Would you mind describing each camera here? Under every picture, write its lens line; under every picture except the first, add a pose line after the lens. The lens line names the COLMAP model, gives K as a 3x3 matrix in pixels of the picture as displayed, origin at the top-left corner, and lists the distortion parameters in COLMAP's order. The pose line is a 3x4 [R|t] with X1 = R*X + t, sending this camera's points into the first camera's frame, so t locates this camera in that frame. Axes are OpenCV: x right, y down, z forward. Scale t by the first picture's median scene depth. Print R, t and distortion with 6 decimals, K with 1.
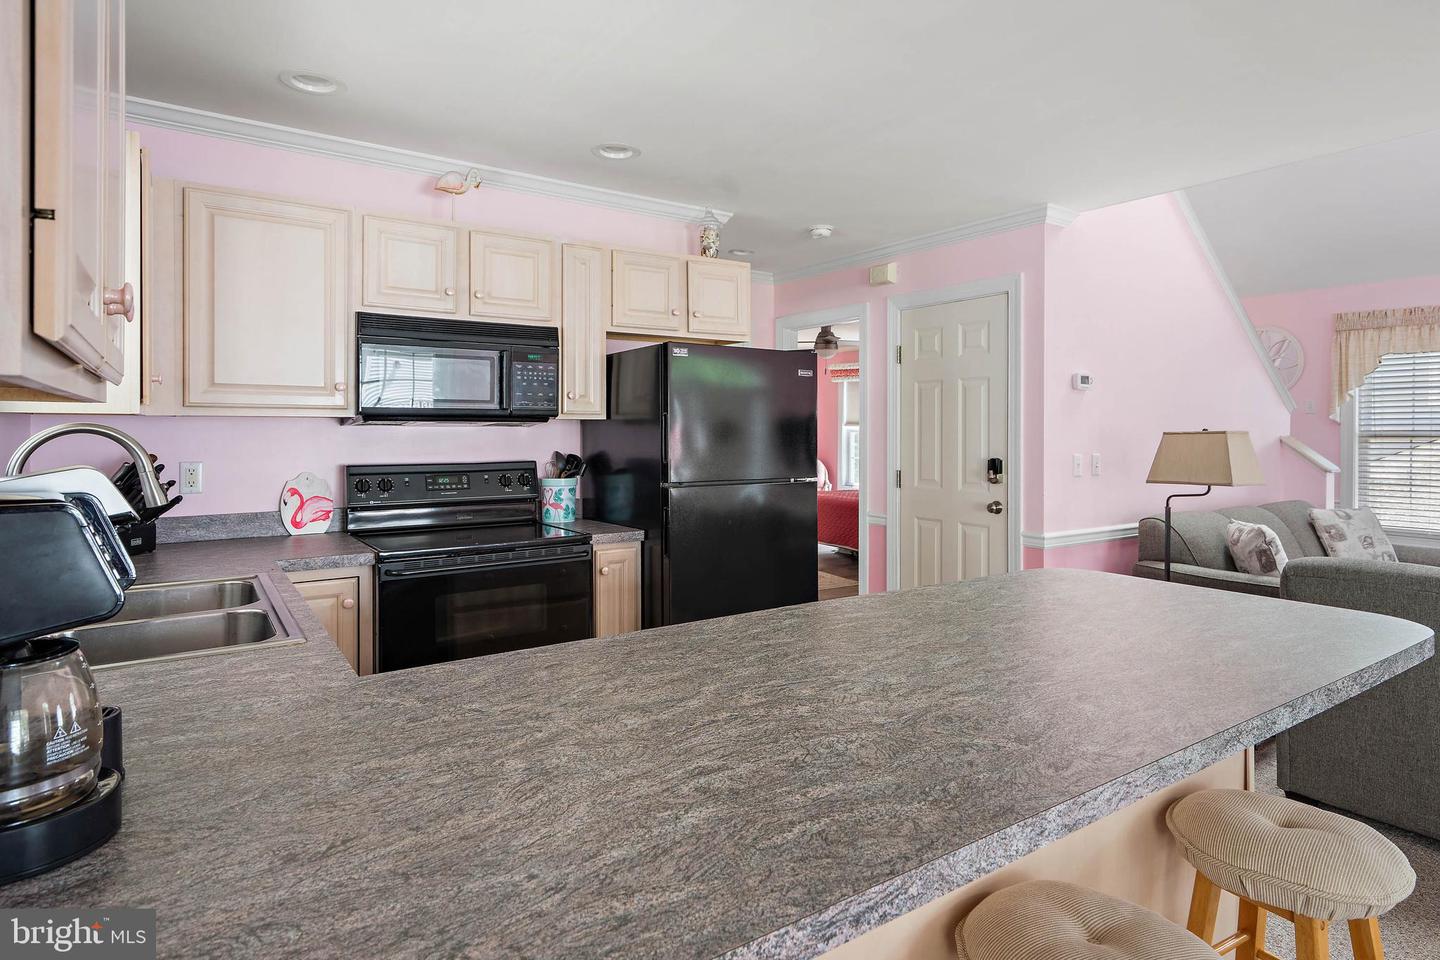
lens RADIAL K [[796.0, 0, 748.6], [0, 796.0, 433.8], [0, 0, 1]] dist [0.003478, 0.001129]
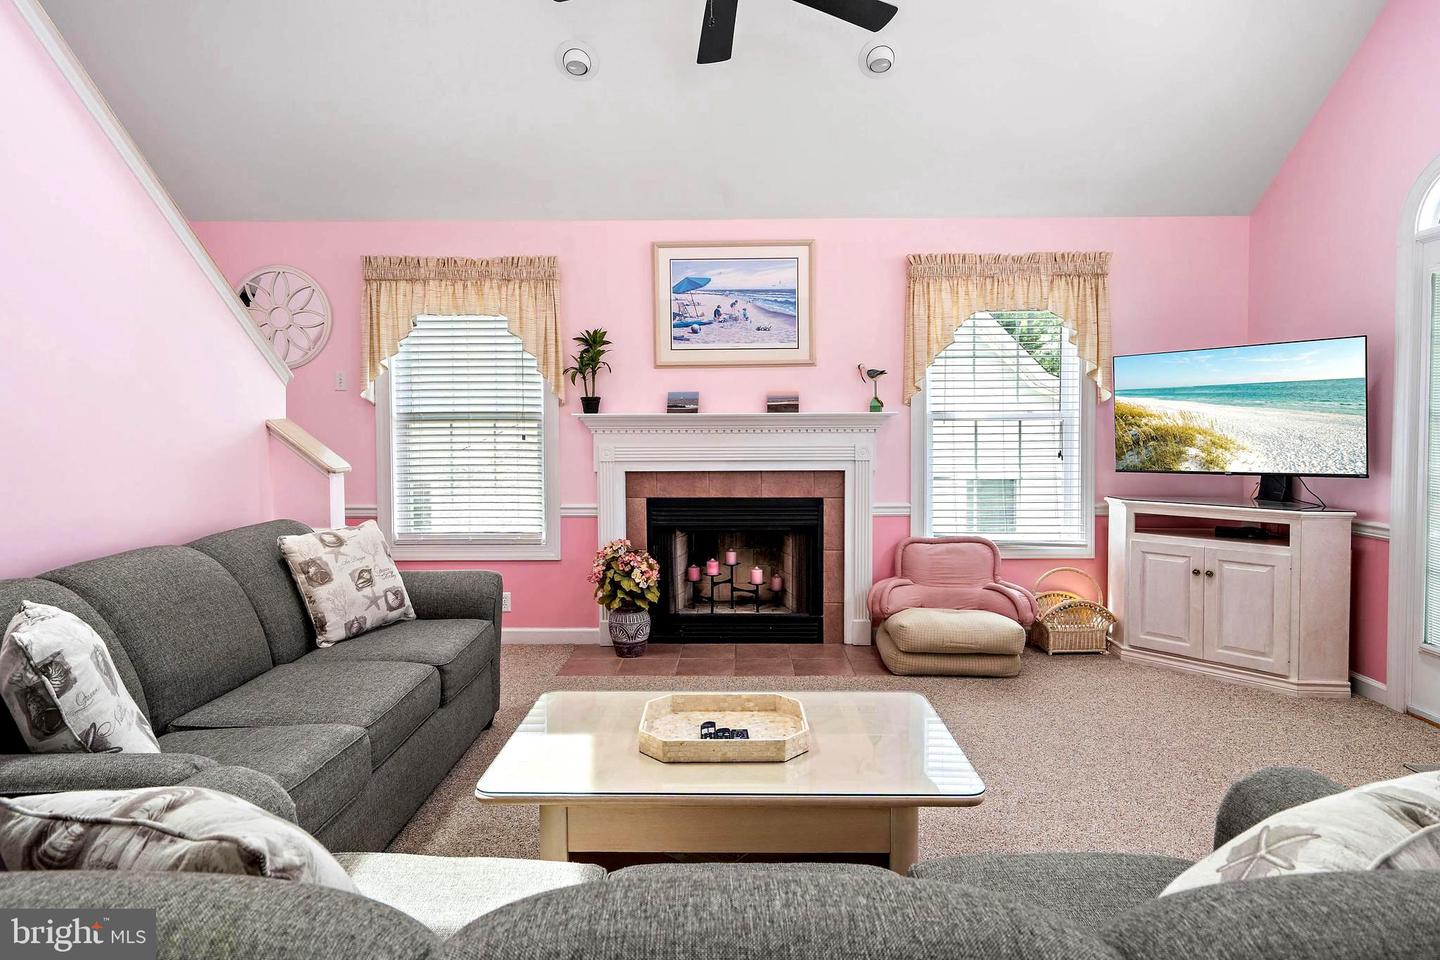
lens RADIAL K [[796.0, 0, 729.8], [0, 796.0, 451.7], [0, 0, 1]] dist [0.003478, 0.001129]
pose [[0.580475, -0.035668, 0.813496, 0.568547], [0.010185, 0.999280, 0.036547, 0.014269], [-0.814214, -0.012929, 0.580420, 0.508372]]
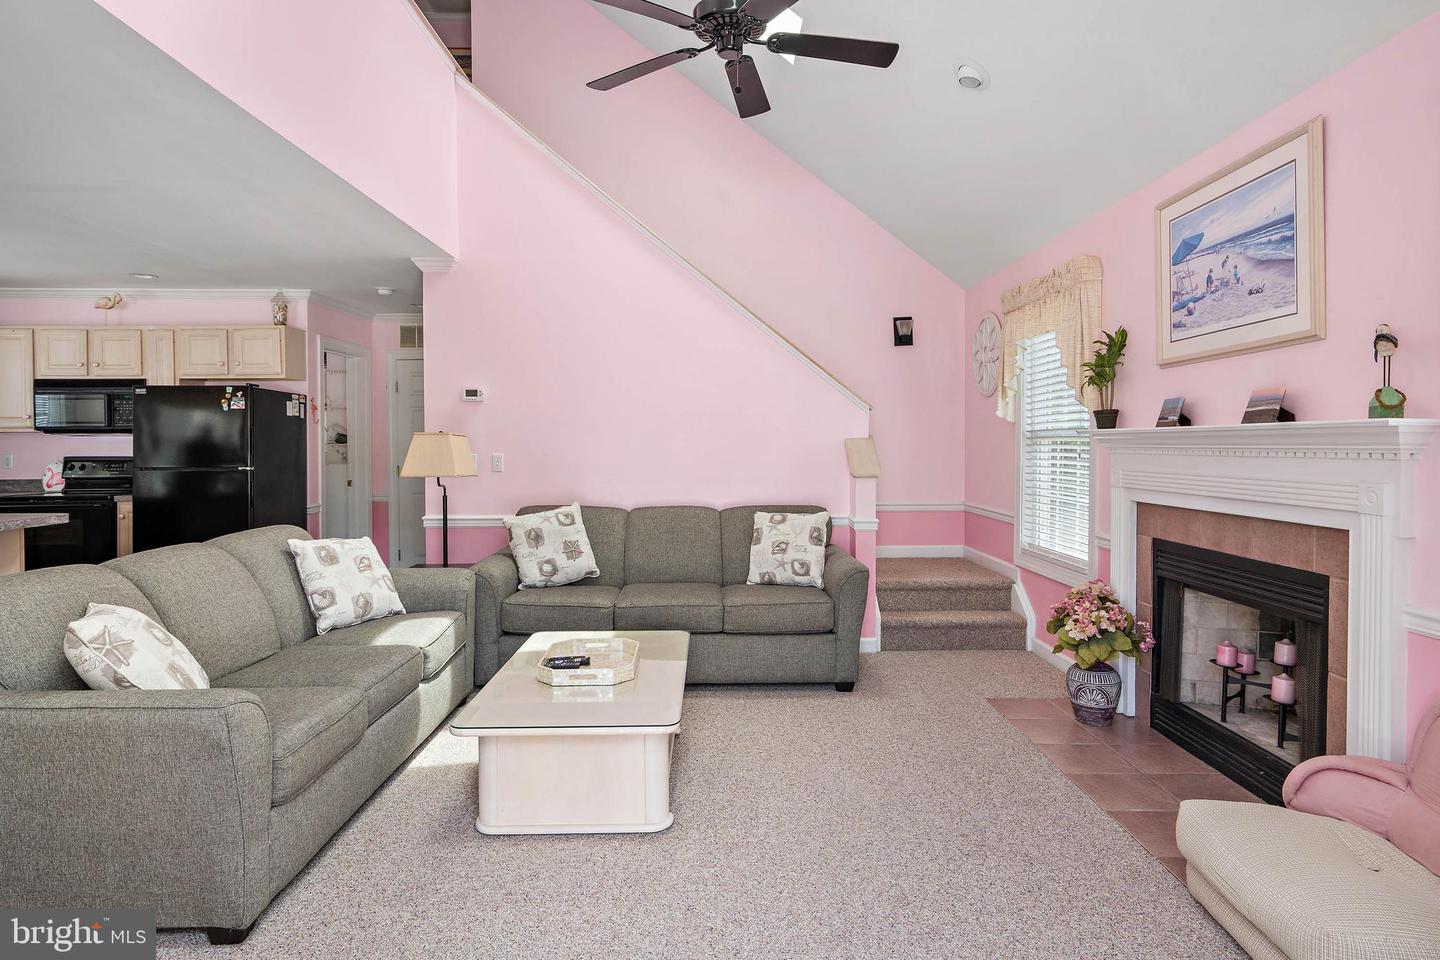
lens RADIAL K [[796.0, 0, 726.7], [0, 796.0, 461.8], [0, 0, 1]] dist [0.003478, 0.001129]
pose [[0.834037, 0.006437, -0.551671, 1.686170], [0.003604, 0.999847, 0.017115, 0.021495], [0.551696, -0.016263, 0.833887, 0.229824]]
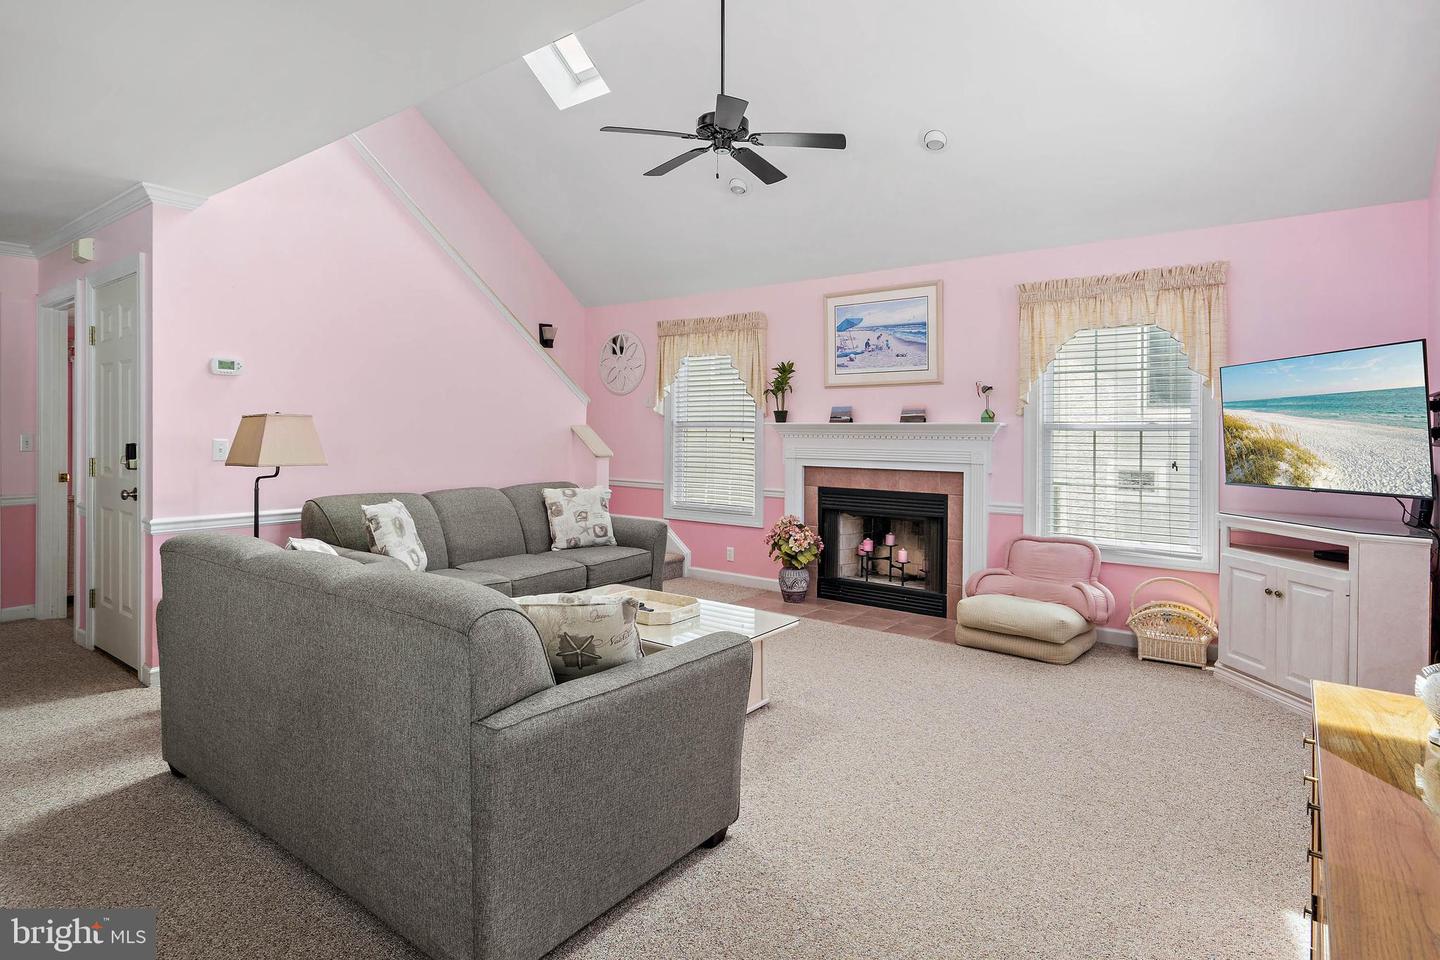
lens RADIAL K [[751.7, 0, 725.4], [0, 751.7, 435.9], [0, 0, 1]] dist [-0.003447, 0.003316]
pose [[0.948997, 0.000390, 0.315286, 0.851597], [-0.002223, 0.999983, 0.005453, 0.017932], [-0.315278, -0.005876, 0.948981, -0.125644]]
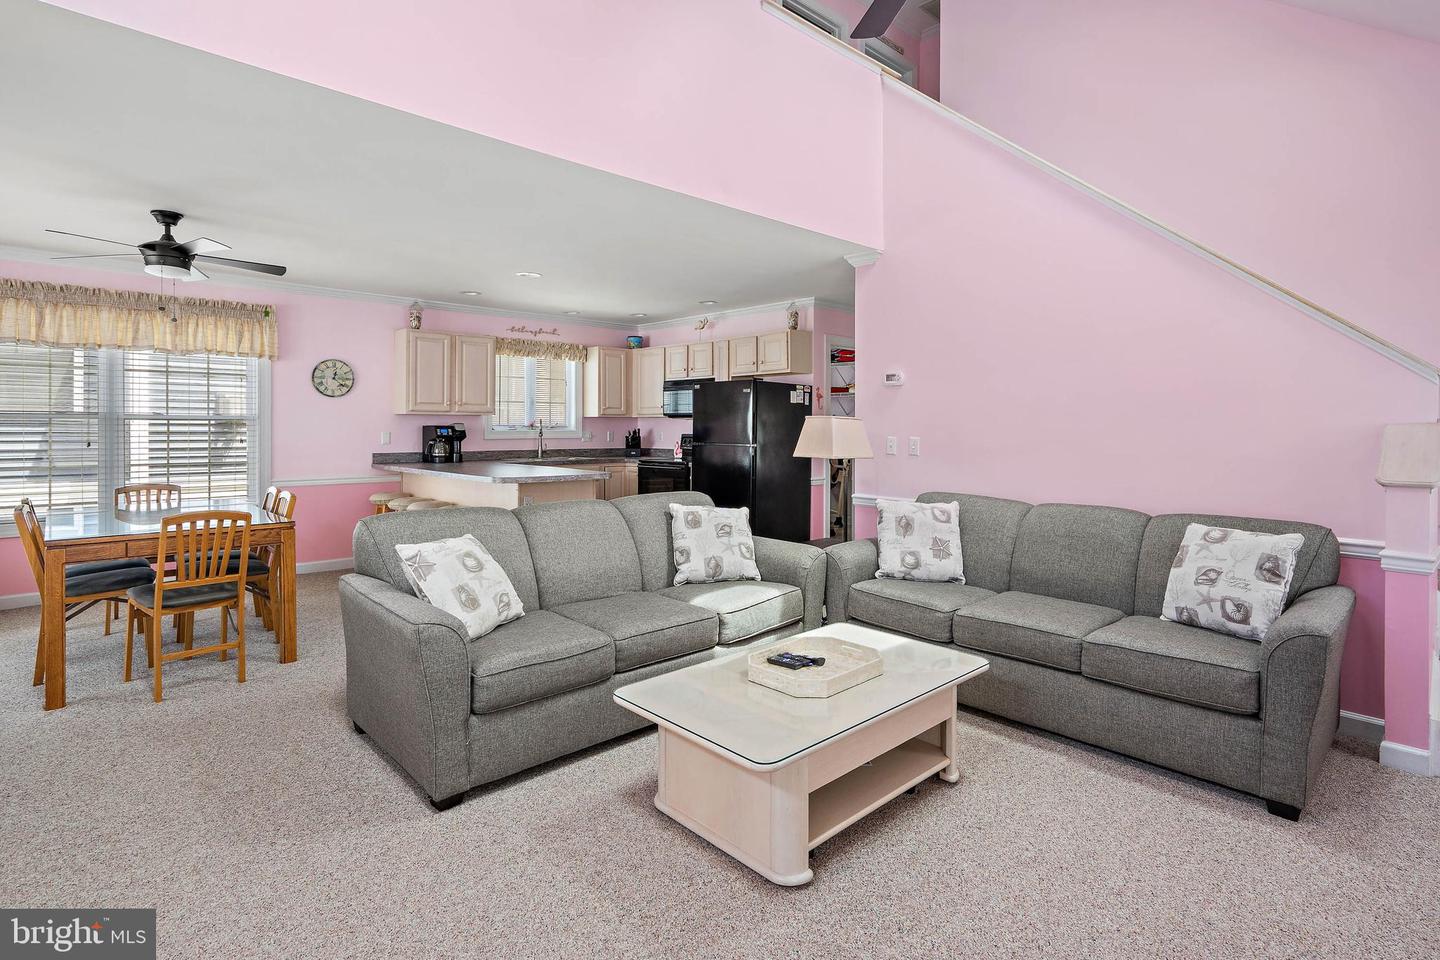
lens RADIAL K [[720.5, 0, 728.7], [0, 720.5, 425.8], [0, 0, 1]] dist [-0.001552, 0.000151]
pose [[0.150554, -0.003828, -0.988594, 1.782886], [-0.010237, 0.999933, -0.005431, 0.020086], [0.988549, 0.010938, 0.150505, 0.680922]]
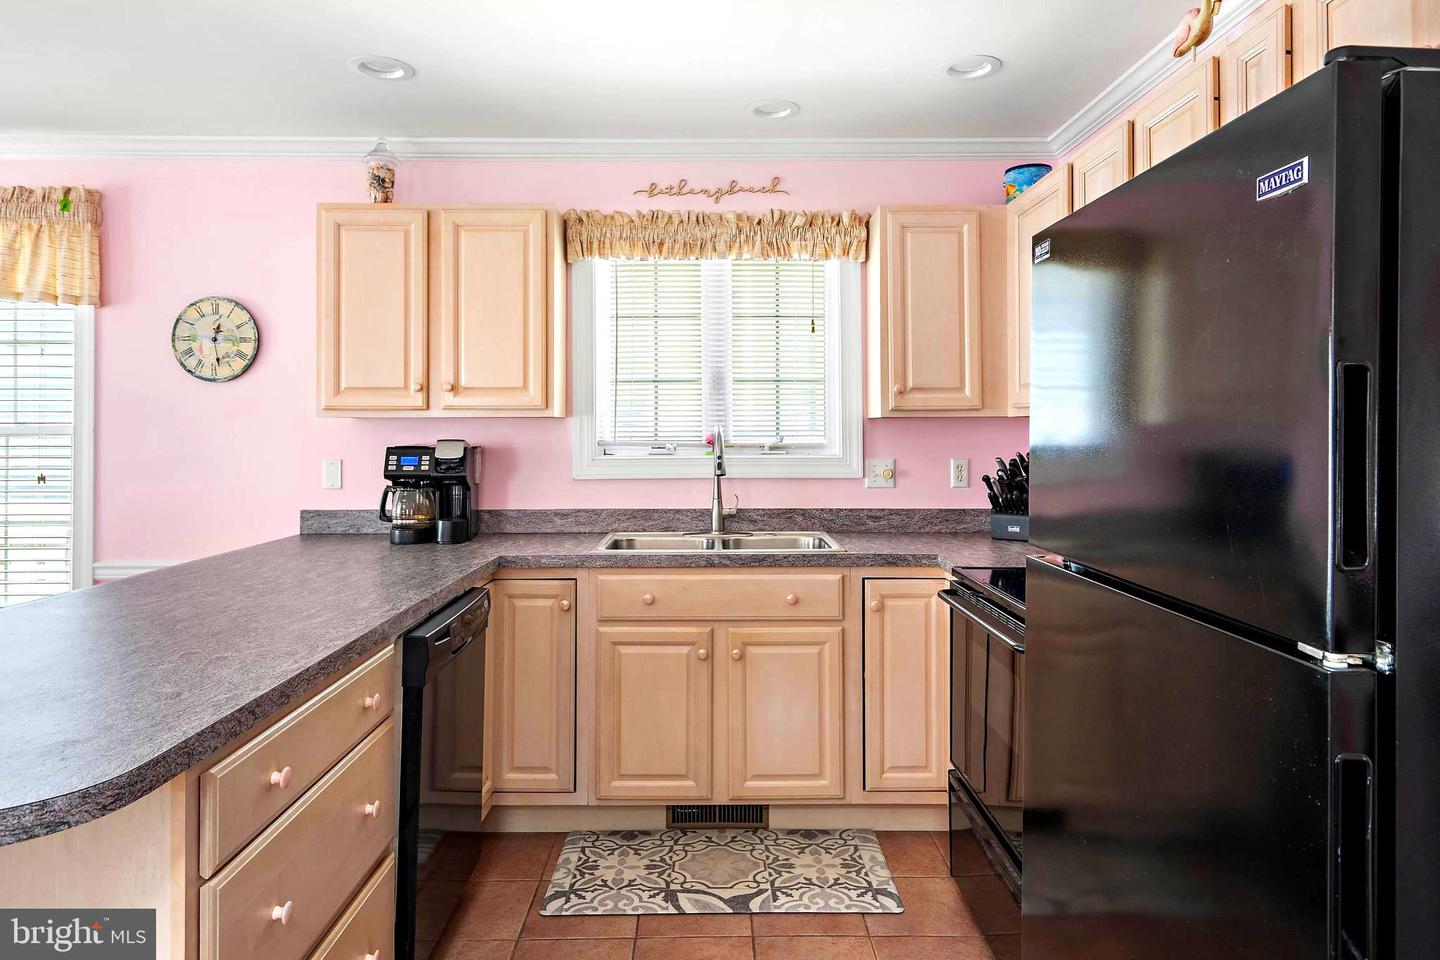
lens RADIAL K [[897.5, 0, 728.3], [0, 897.5, 418.0], [0, 0, 1]] dist [0.005525, 0.002636]
pose [[-0.558193, -0.013651, -0.829599, 0.370785], [-0.006346, 0.999906, -0.012184, -0.002775], [0.829687, -0.001536, -0.558227, 1.002492]]
